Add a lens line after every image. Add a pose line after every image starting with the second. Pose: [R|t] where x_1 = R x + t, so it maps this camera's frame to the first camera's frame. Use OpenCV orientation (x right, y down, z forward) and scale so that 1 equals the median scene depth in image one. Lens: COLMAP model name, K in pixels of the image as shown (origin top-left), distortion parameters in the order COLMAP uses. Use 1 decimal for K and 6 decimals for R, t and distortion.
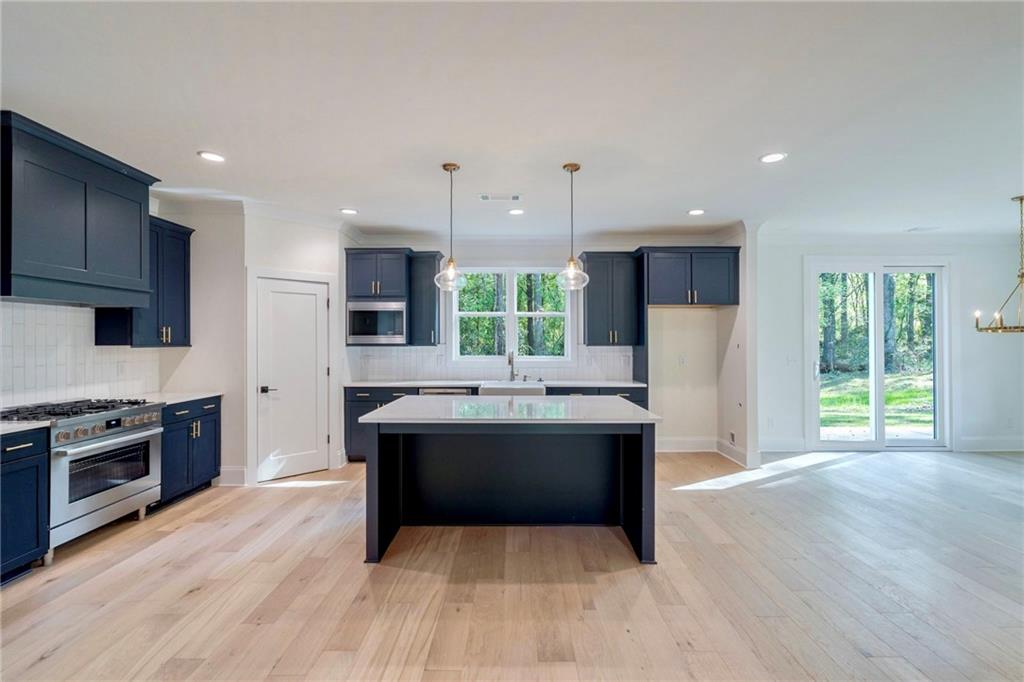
lens RADIAL K [[469.3, 0, 511.9], [0, 469.3, 339.5], [0, 0, 1]] dist [0.001686, -0.000067]
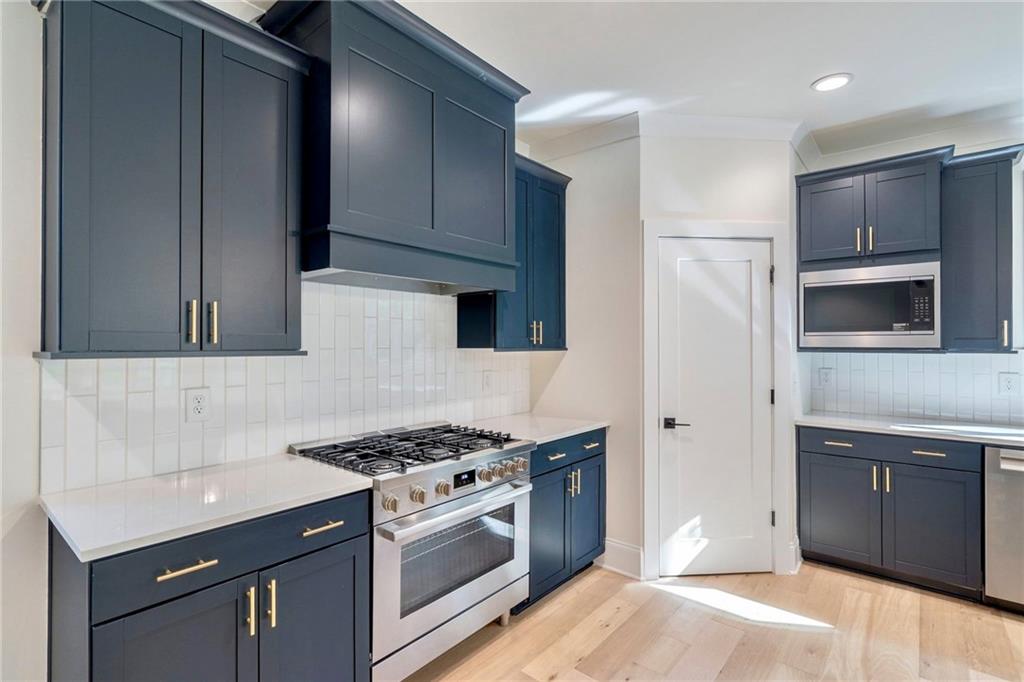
lens RADIAL K [[481.4, 0, 509.5], [0, 481.4, 342.1], [0, 0, 1]] dist [-0.004964, -0.000817]
pose [[0.764180, -0.001112, -0.645002, -0.323900], [0.000368, 0.999999, -0.001288, 0.004210], [0.645003, 0.000747, 0.764180, 0.450957]]
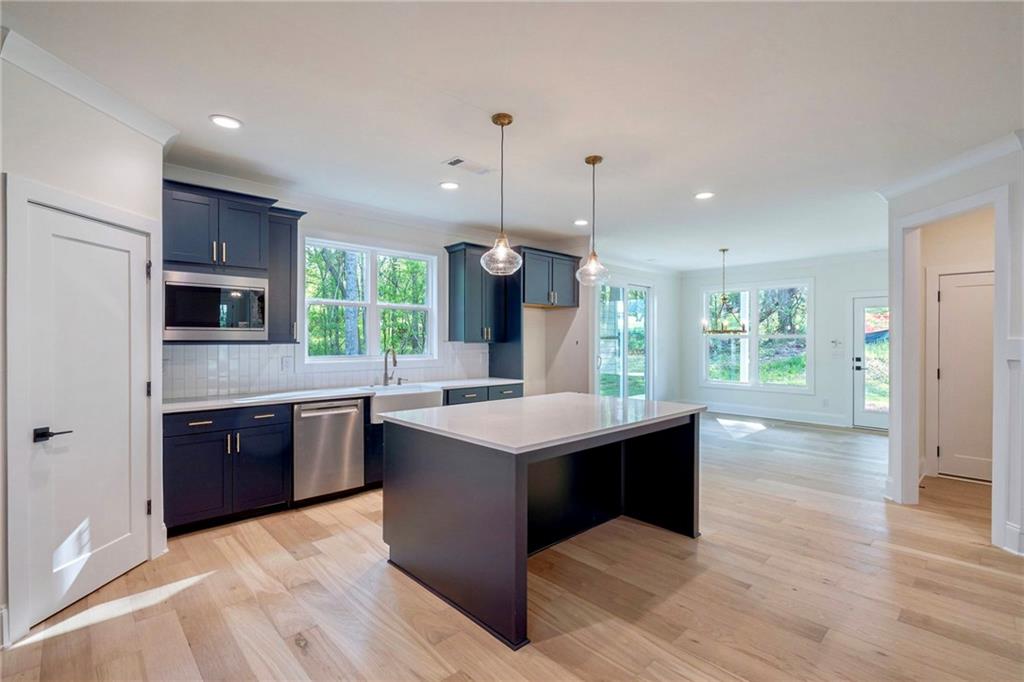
lens RADIAL K [[469.3, 0, 508.8], [0, 469.3, 338.2], [0, 0, 1]] dist [0.001686, -0.000067]
pose [[0.725139, 0.004062, 0.688590, -0.577731], [-0.006186, 0.999981, 0.000616, 0.003907], [-0.688574, -0.004706, 0.725151, 0.355138]]
